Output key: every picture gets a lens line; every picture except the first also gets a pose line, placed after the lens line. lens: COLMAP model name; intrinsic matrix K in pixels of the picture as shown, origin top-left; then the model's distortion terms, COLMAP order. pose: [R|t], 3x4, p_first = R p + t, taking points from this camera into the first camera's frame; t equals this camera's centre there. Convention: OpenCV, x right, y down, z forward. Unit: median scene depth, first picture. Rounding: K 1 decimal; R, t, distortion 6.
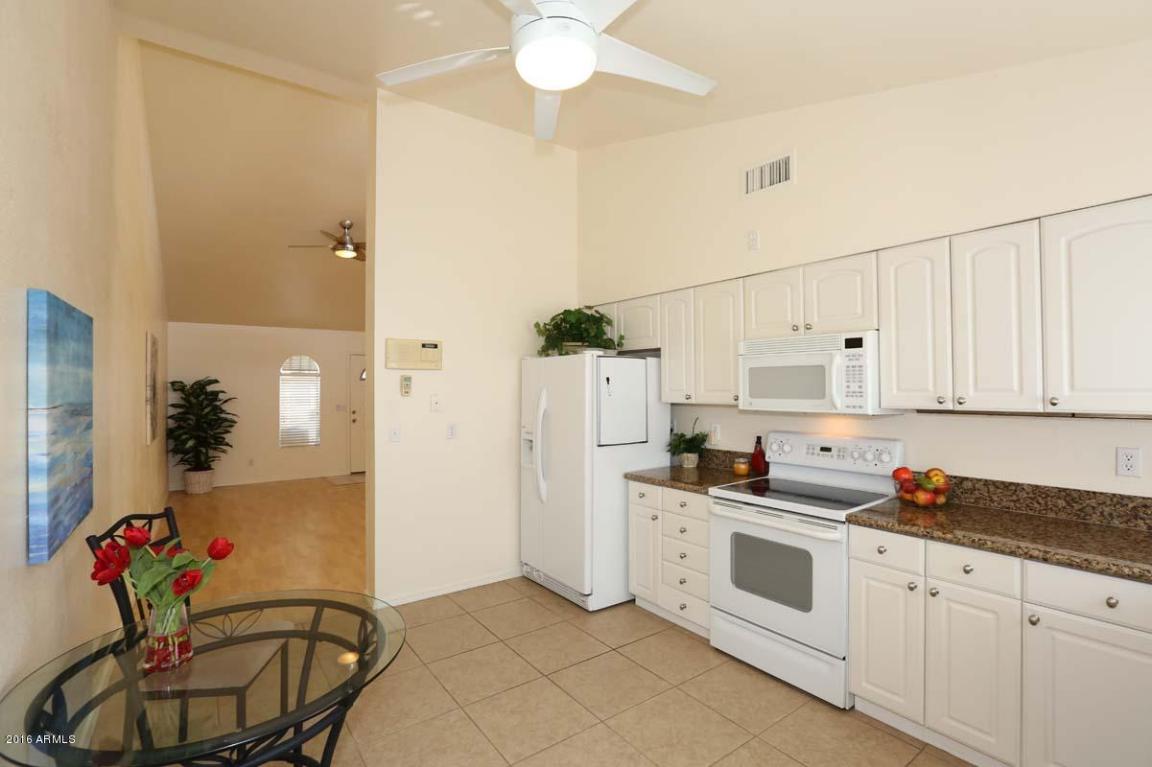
lens RADIAL K [[525.1, 0, 574.7], [0, 525.1, 381.2], [0, 0, 1]] dist [-0.041403, 0.003205]
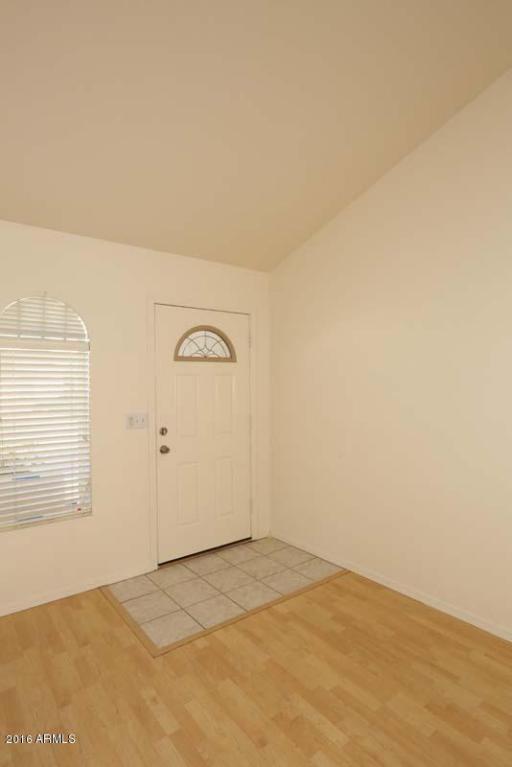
lens RADIAL K [[398.6, 0, 254.5], [0, 398.6, 383.5], [0, 0, 1]] dist [-0.036926, 0.012580]
pose [[0.999263, -0.003093, 0.038259, -0.421593], [0.002428, 0.999845, 0.017421, 0.014846], [-0.038307, -0.017316, 0.999116, 0.769361]]
